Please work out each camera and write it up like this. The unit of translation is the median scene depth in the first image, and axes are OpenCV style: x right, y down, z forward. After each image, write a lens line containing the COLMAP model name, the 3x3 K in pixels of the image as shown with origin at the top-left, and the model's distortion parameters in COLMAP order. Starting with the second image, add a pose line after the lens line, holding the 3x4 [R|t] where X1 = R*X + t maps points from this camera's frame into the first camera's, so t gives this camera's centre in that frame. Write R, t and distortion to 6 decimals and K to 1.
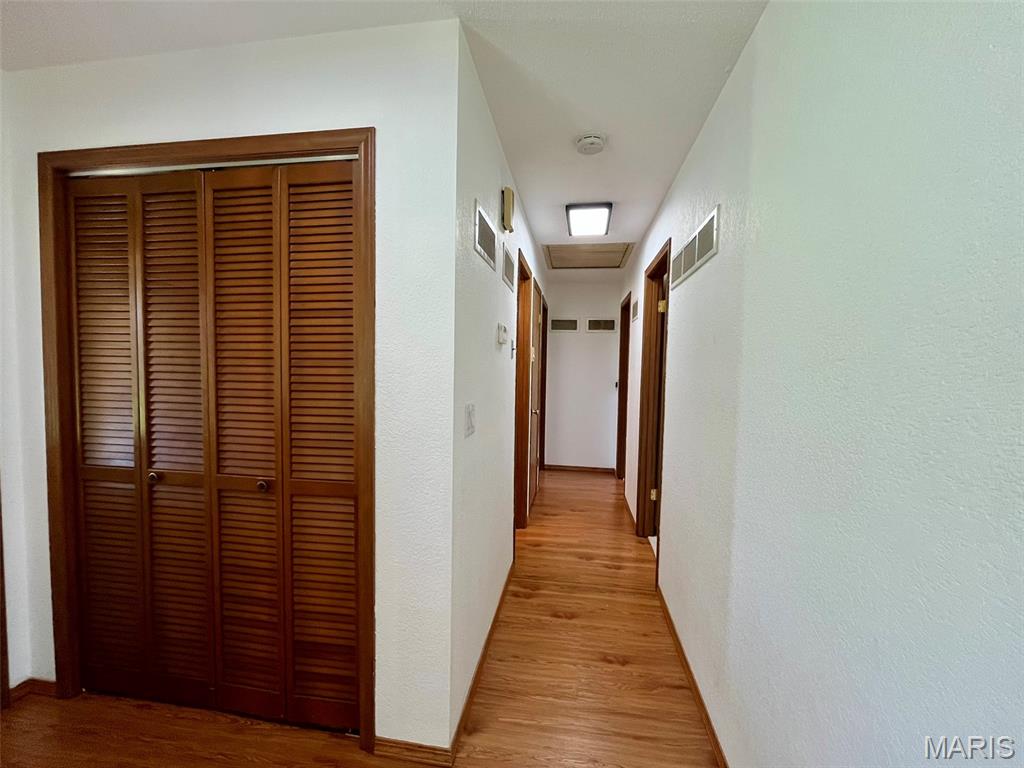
lens RADIAL K [[416.4, 0, 510.3], [0, 416.4, 385.0], [0, 0, 1]] dist [-0.003110, 0.000719]
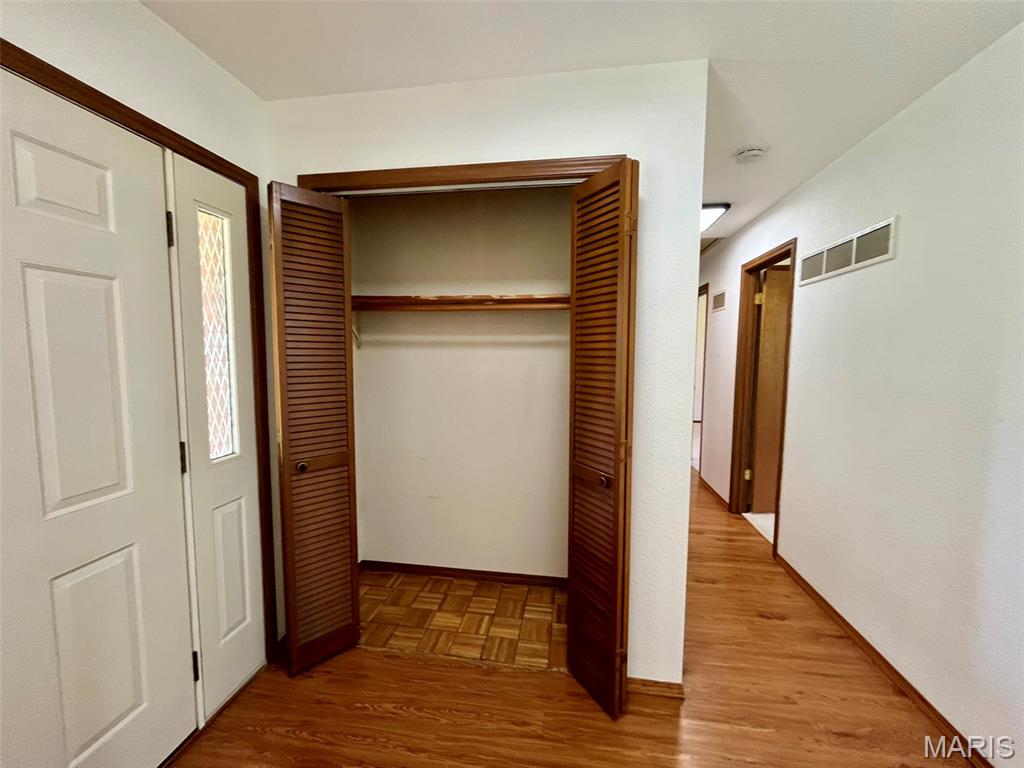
lens RADIAL K [[416.4, 0, 510.3], [0, 416.4, 385.0], [0, 0, 1]] dist [-0.003110, 0.000719]
pose [[0.999947, -0.010275, -0.000271, -0.419695], [0.010278, 0.999438, 0.031916, -0.014383], [-0.000058, -0.031918, 0.999491, -0.107801]]
